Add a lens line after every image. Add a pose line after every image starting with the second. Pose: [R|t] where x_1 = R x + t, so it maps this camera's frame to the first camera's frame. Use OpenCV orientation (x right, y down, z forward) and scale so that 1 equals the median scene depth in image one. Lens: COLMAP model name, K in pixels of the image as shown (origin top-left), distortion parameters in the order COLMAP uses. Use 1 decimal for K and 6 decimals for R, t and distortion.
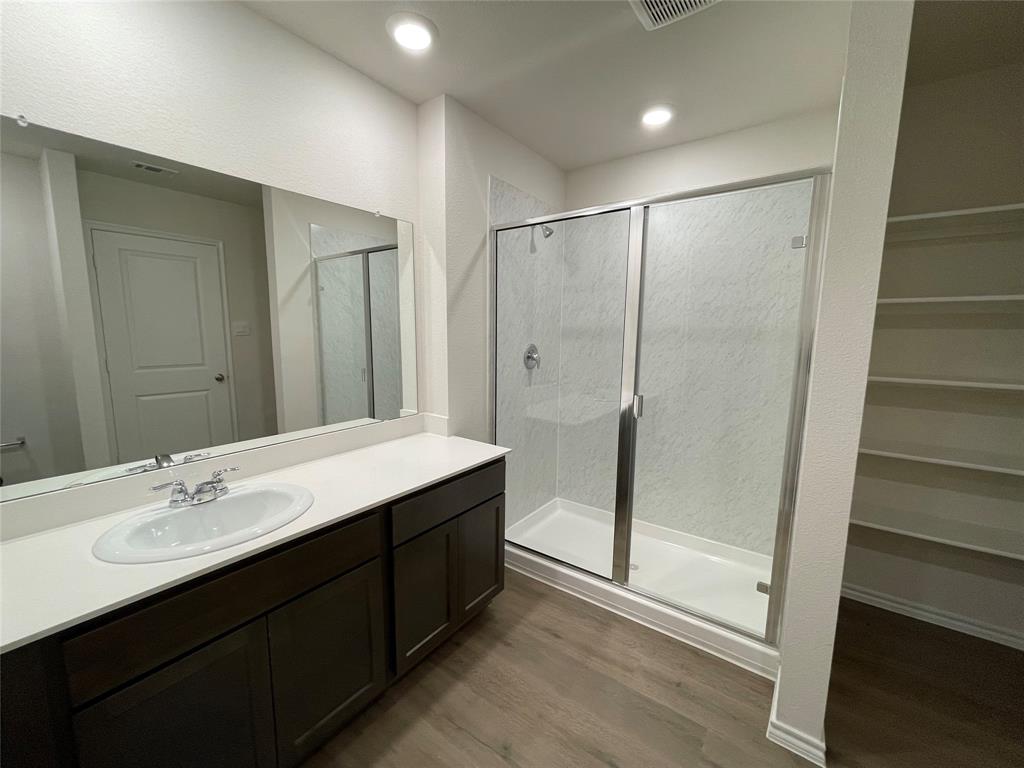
lens RADIAL K [[420.5, 0, 505.5], [0, 420.5, 382.4], [0, 0, 1]] dist [0.001200, 0.000266]
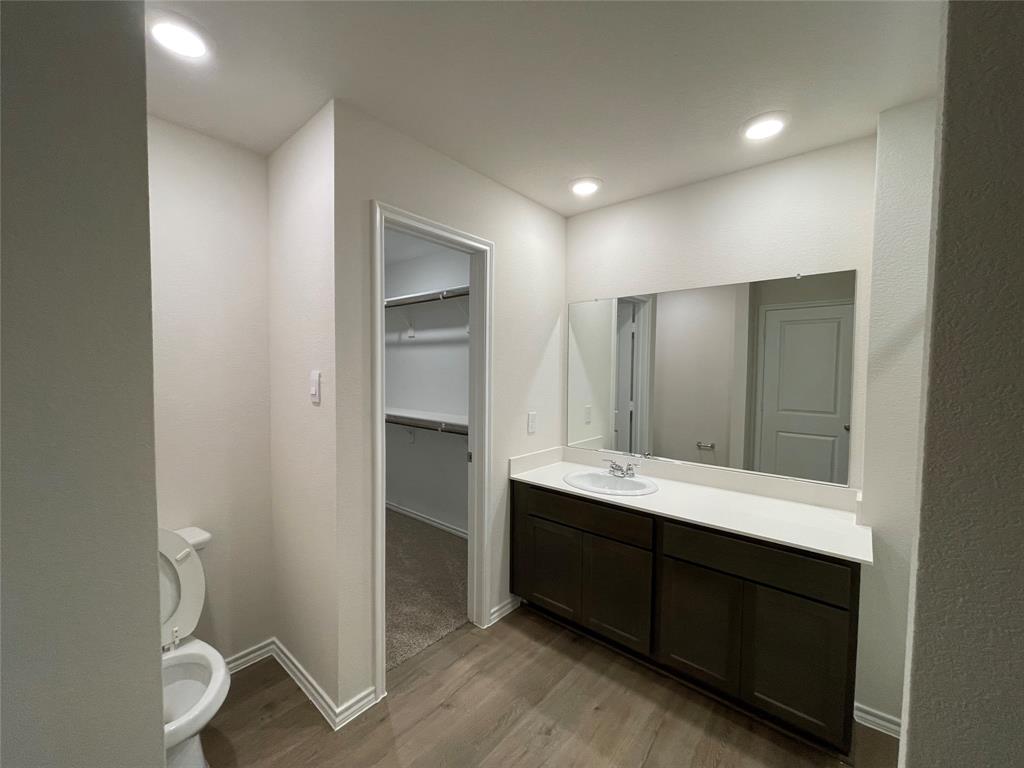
lens RADIAL K [[412.6, 0, 508.8], [0, 412.6, 385.9], [0, 0, 1]] dist [-0.000397, 0.000050]
pose [[-0.082557, 0.033487, -0.996024, 0.124918], [-0.136387, 0.989652, 0.044577, -0.013347], [0.987210, 0.139525, -0.077136, 0.069033]]
